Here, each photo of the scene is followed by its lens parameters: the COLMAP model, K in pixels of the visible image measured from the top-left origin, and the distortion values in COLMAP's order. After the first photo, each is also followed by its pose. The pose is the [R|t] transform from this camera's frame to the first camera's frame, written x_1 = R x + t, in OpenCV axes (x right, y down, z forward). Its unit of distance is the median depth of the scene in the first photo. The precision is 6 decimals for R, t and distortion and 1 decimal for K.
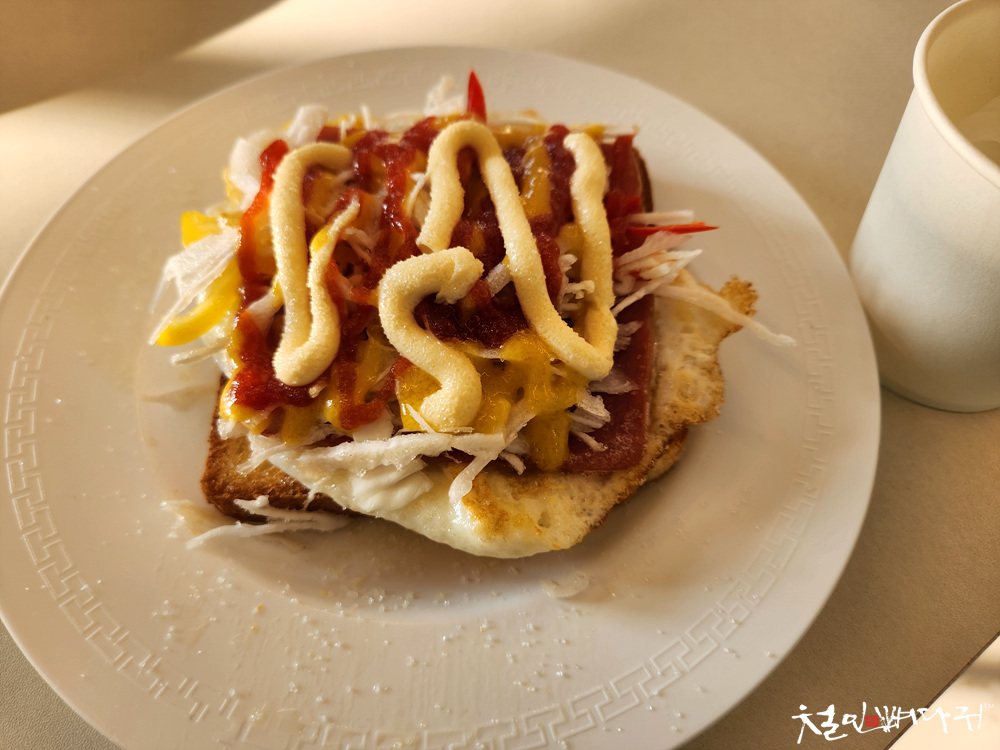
lens RADIAL K [[674.9, 0, 482.7], [0, 674.9, 354.6], [0, 0, 1]] dist [0.005228, -0.001425]
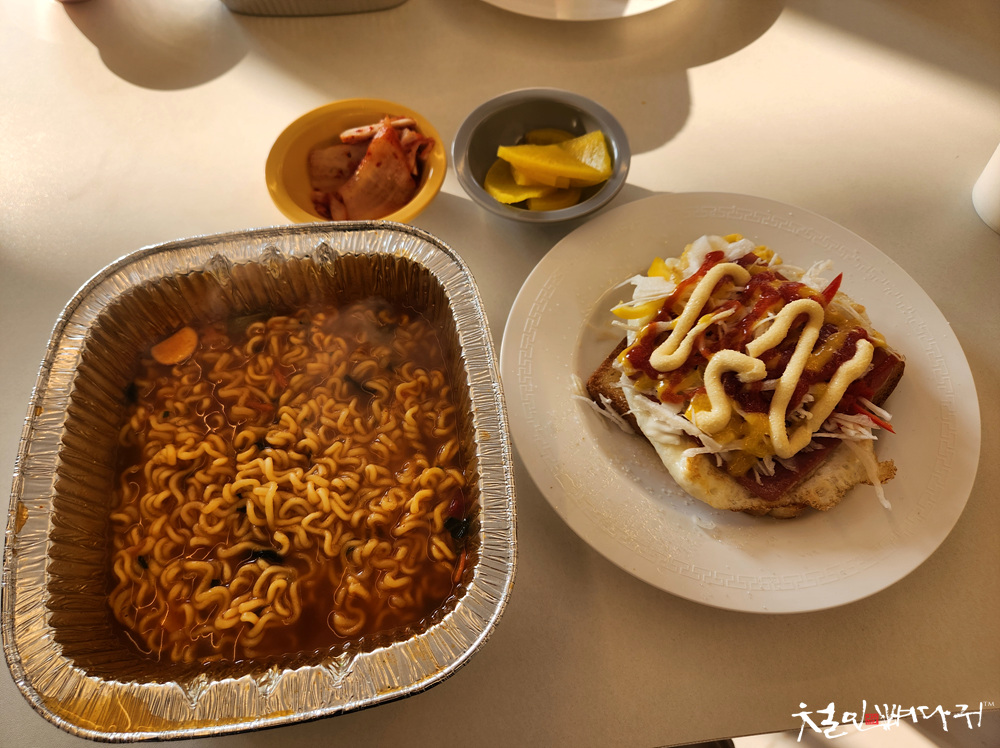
lens RADIAL K [[674.9, 0, 482.7], [0, 674.9, 353.6], [0, 0, 1]] dist [0.005228, -0.001425]
pose [[0.721429, 0.582229, -0.374899, 0.104765], [-0.539658, 0.811950, 0.222502, -0.171579], [0.433946, 0.041798, 0.899969, -1.152321]]
